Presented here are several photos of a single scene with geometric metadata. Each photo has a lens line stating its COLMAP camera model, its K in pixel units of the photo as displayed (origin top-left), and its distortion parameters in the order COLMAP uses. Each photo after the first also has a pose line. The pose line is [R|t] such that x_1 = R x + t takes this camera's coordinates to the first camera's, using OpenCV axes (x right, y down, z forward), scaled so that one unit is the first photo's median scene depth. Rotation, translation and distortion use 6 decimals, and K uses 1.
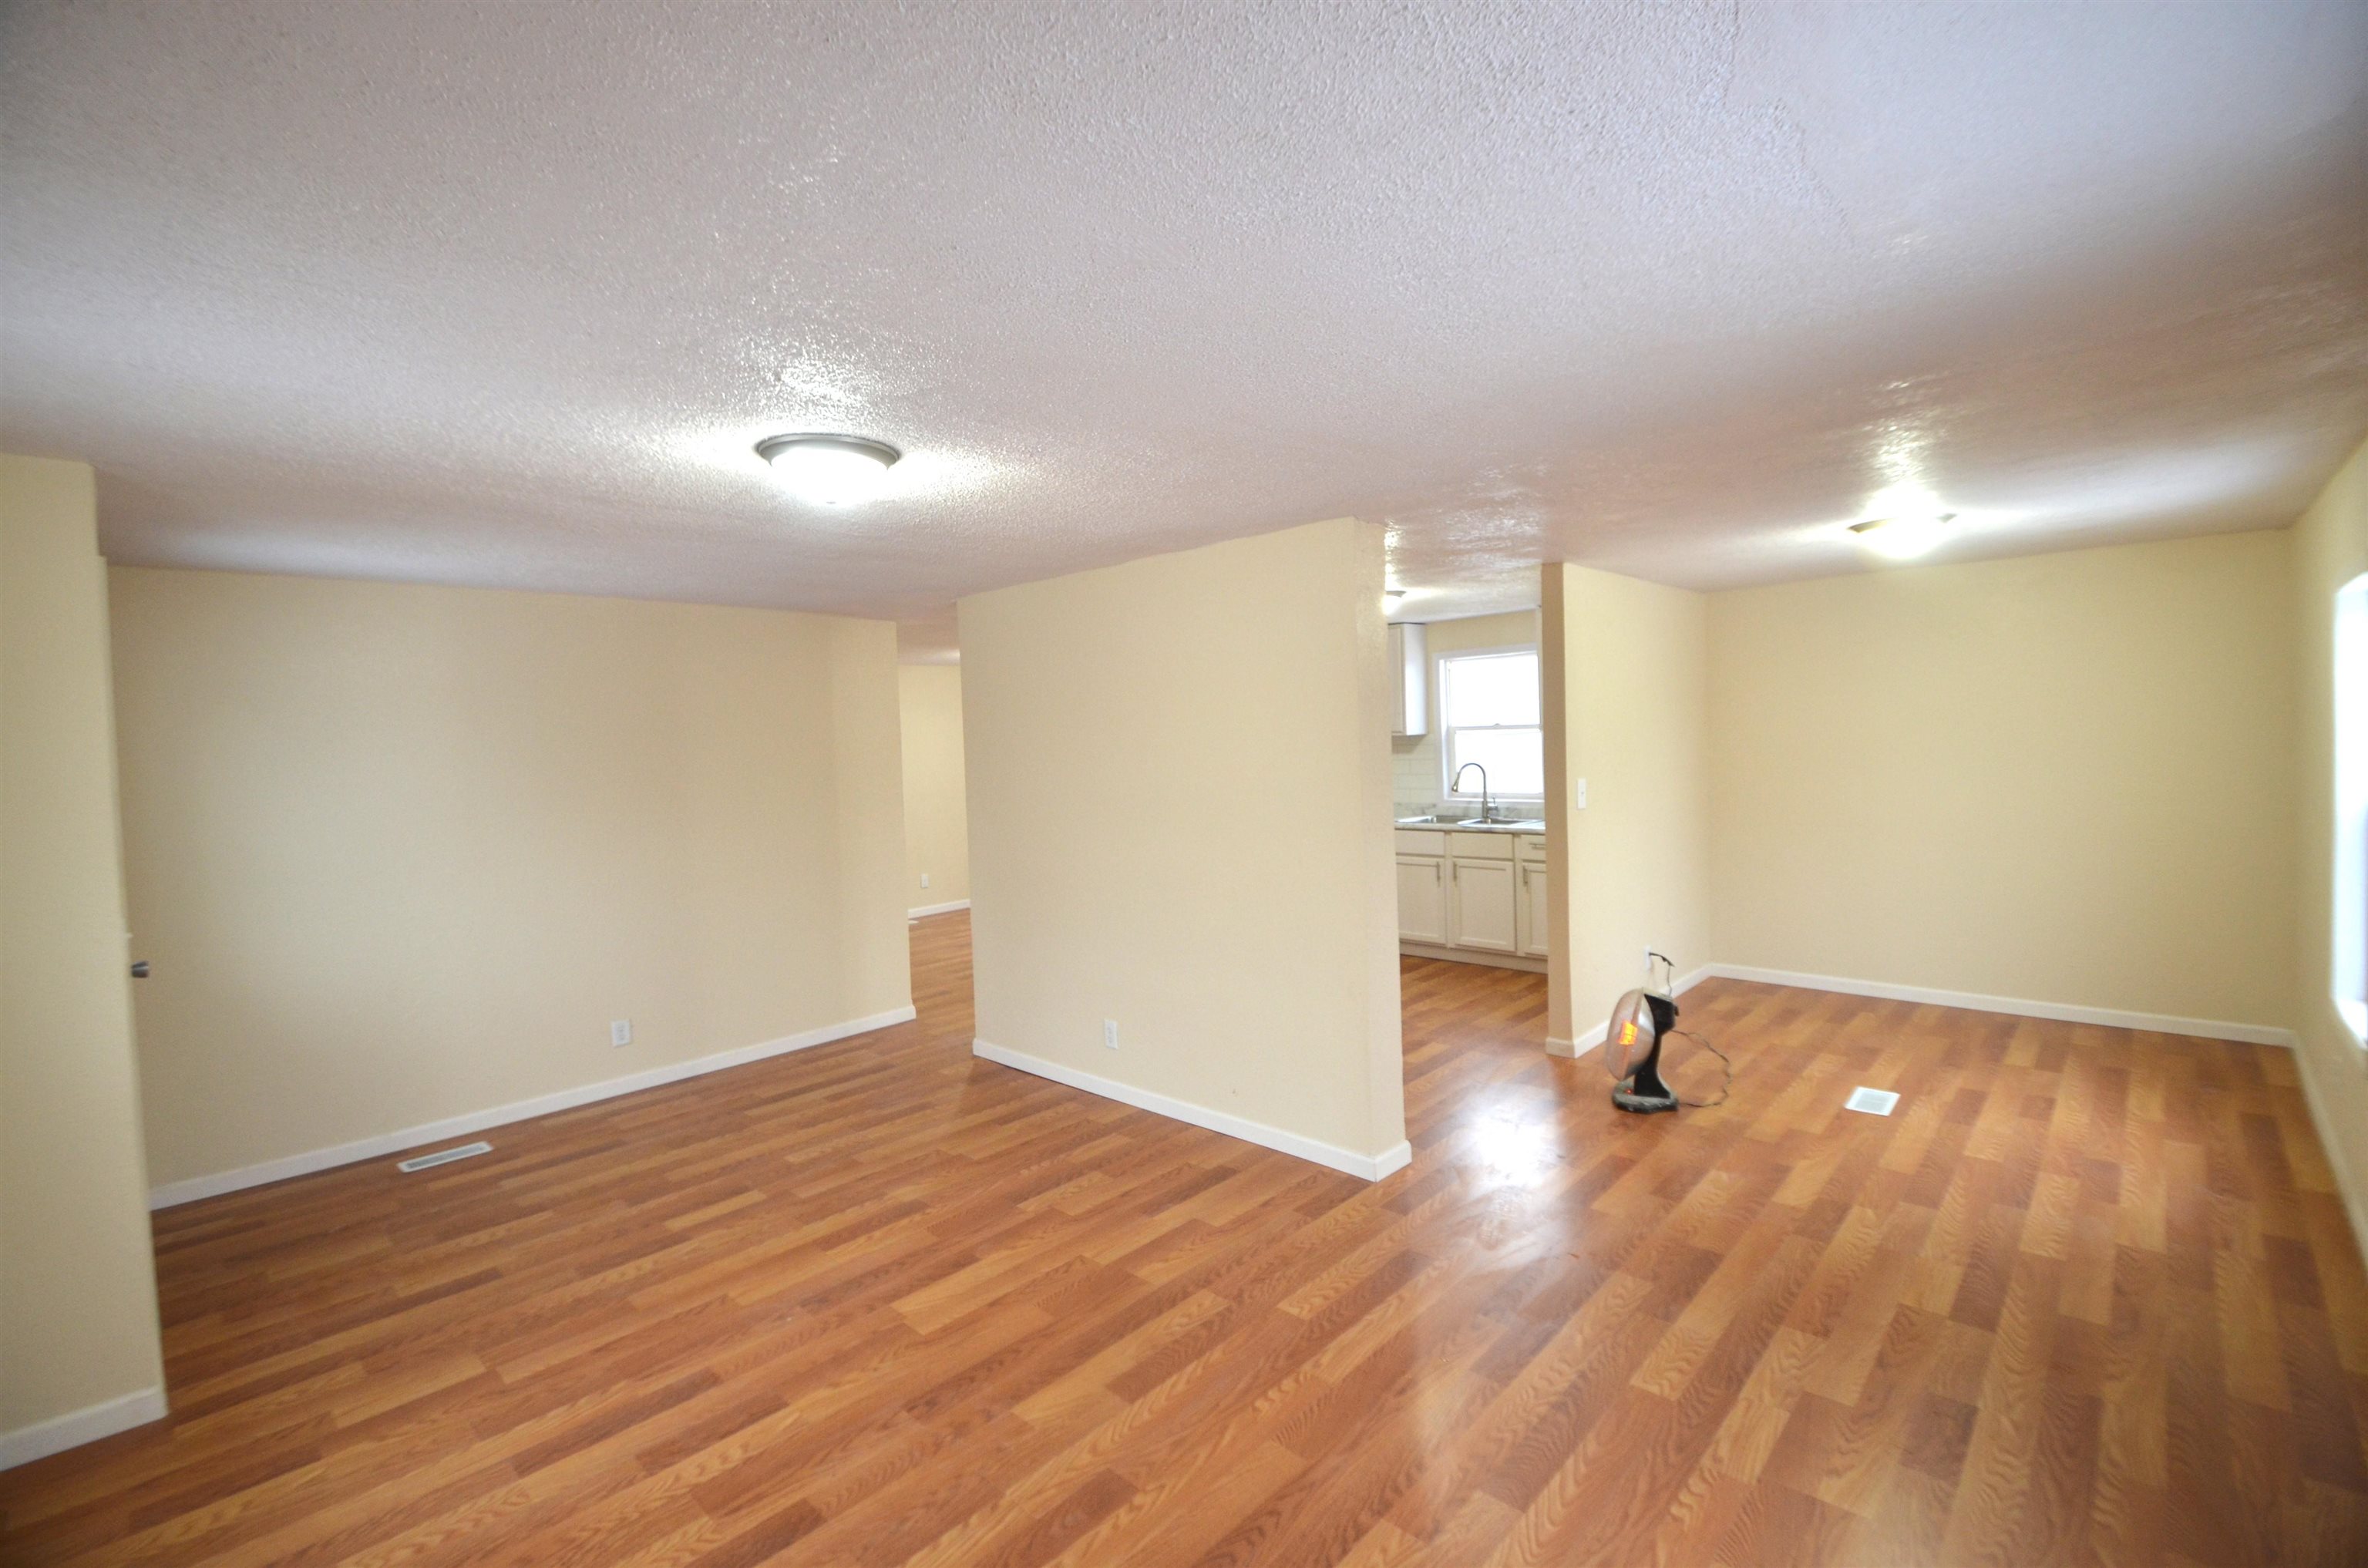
lens RADIAL K [[1028.9, 0, 1165.6], [0, 1028.9, 762.3], [0, 0, 1]] dist [0.029309, -0.025037]
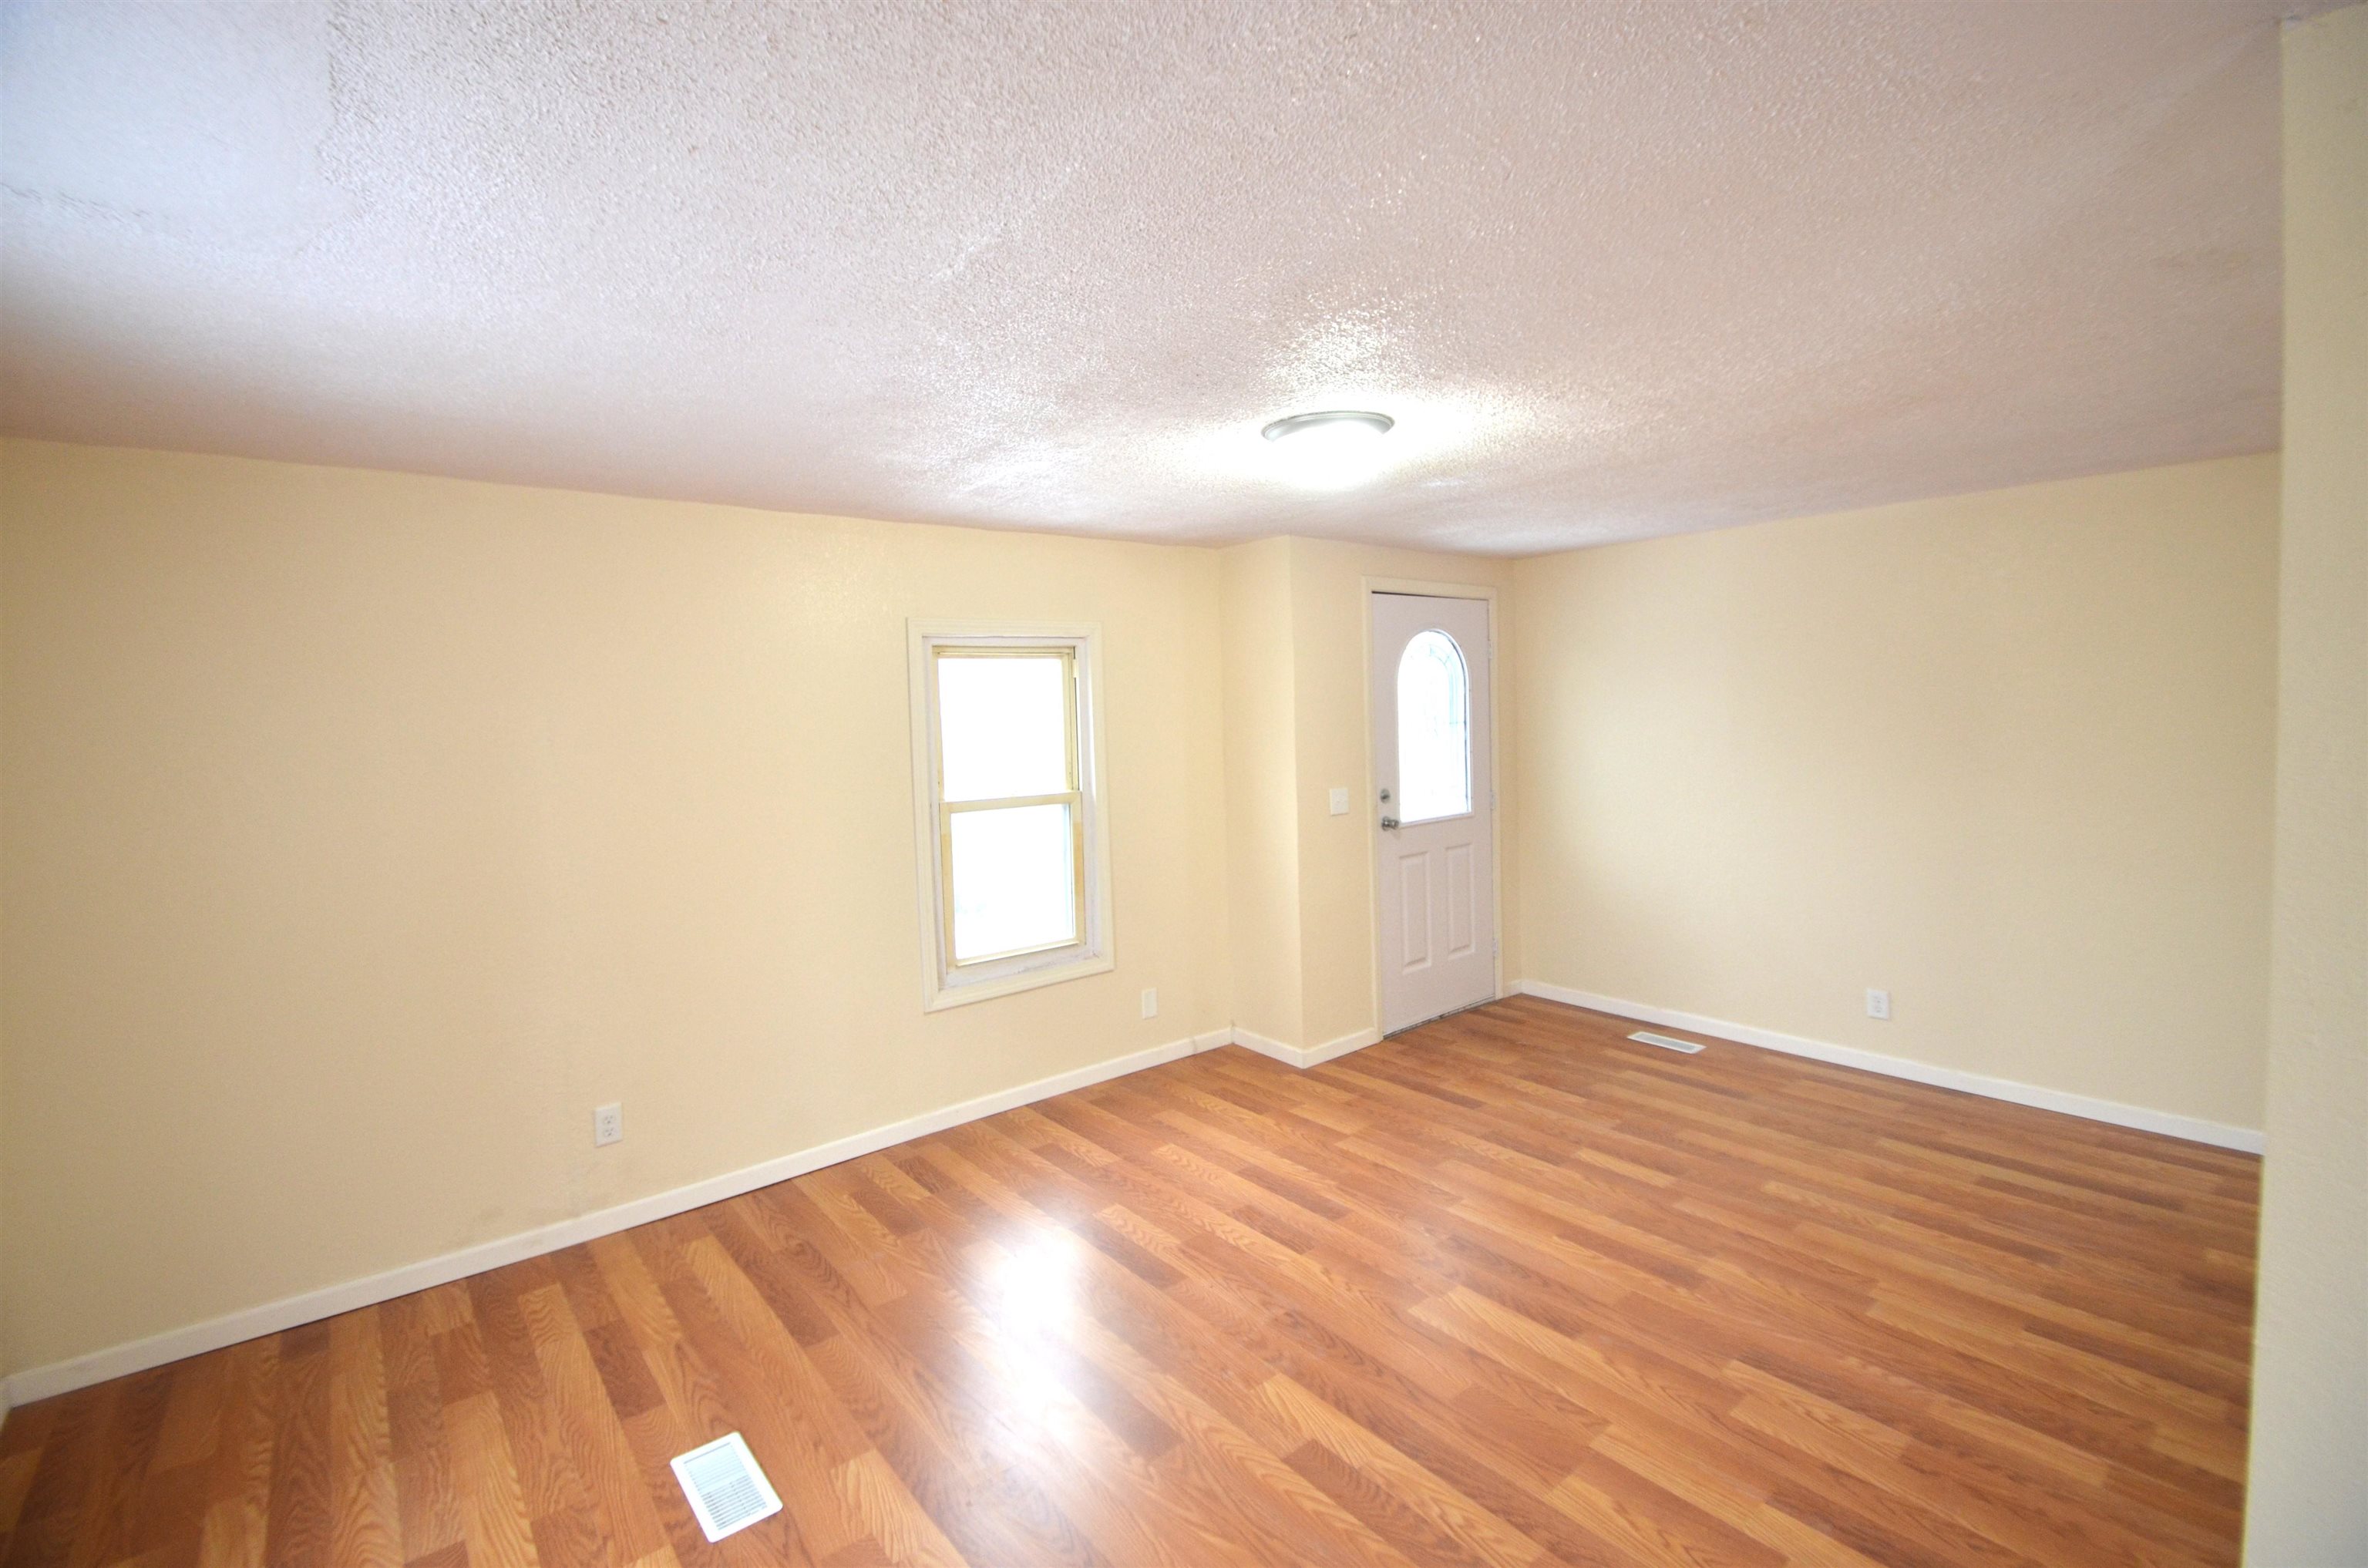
lens RADIAL K [[1028.9, 0, 1165.6], [0, 1028.9, 762.3], [0, 0, 1]] dist [0.029309, -0.025037]
pose [[-0.123109, 0.090374, -0.988270, 0.621417], [0.010970, 0.995908, 0.089706, -0.046451], [0.992332, 0.000202, -0.123597, 0.778367]]
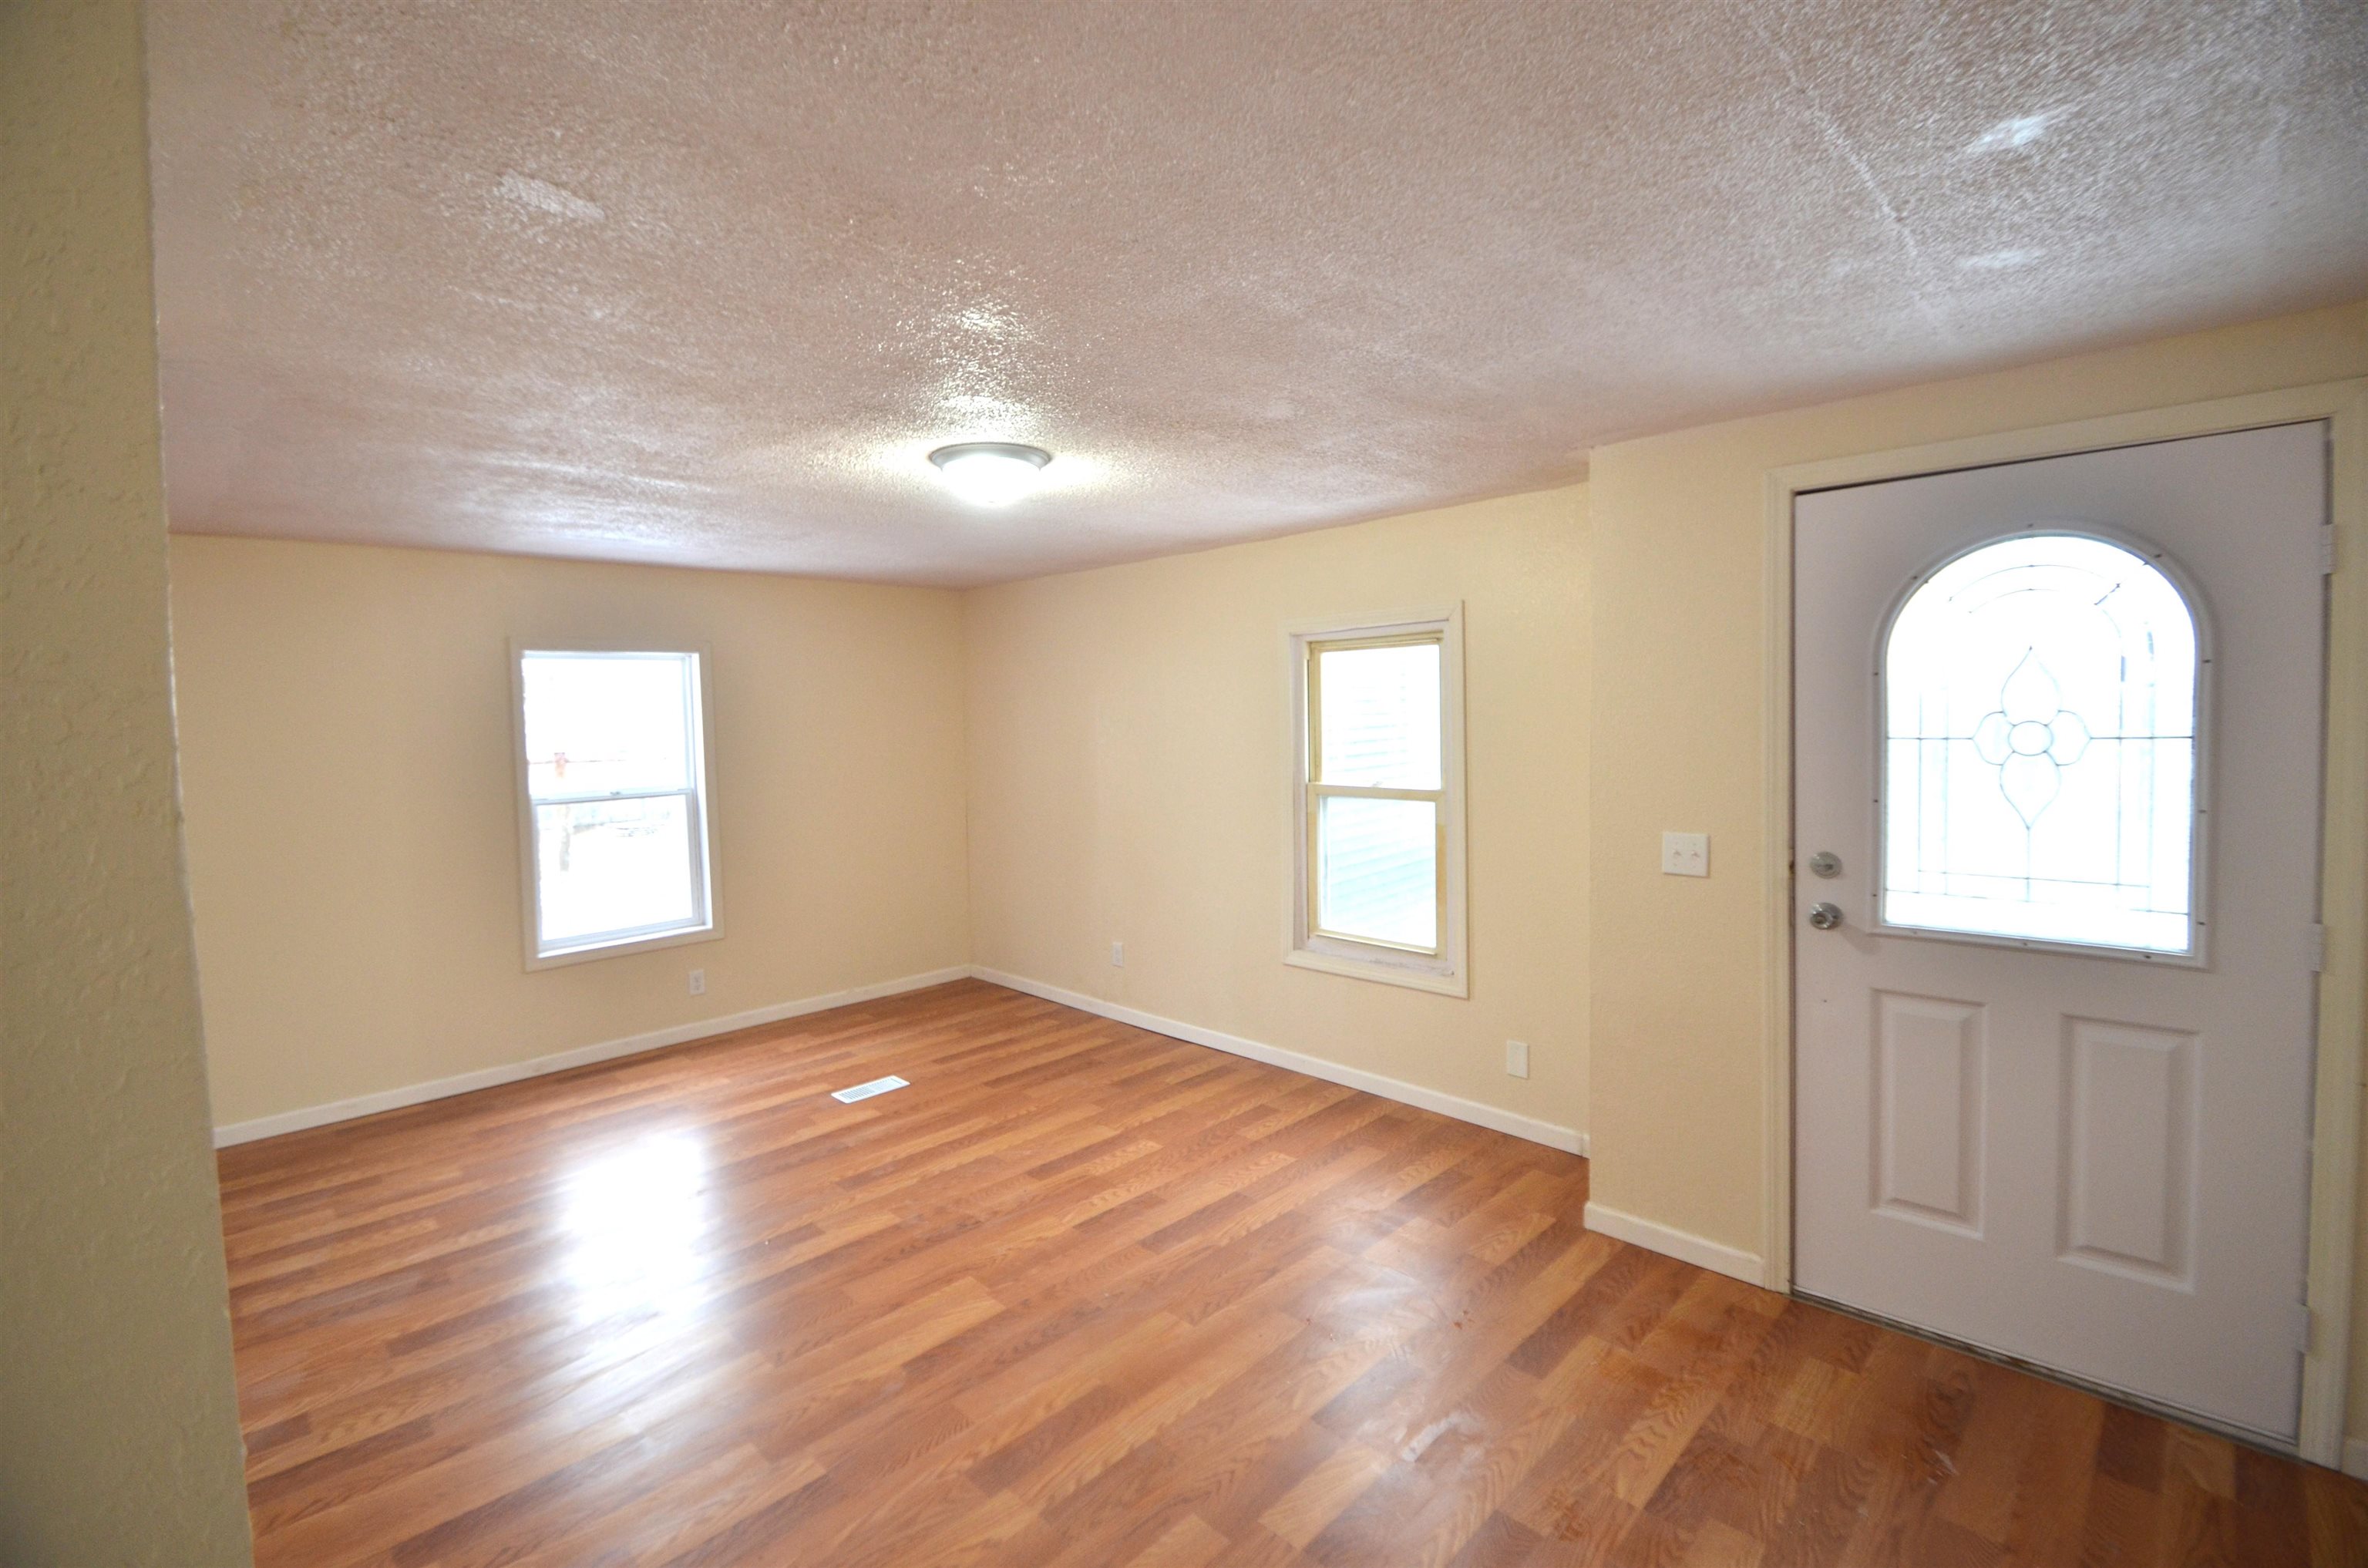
lens RADIAL K [[1028.9, 0, 1165.6], [0, 1028.9, 762.3], [0, 0, 1]] dist [0.029309, -0.025037]
pose [[-0.997952, 0.058253, 0.026410, -0.426814], [0.059935, 0.995871, 0.068178, -0.024295], [-0.022330, 0.069621, -0.997324, 1.747348]]
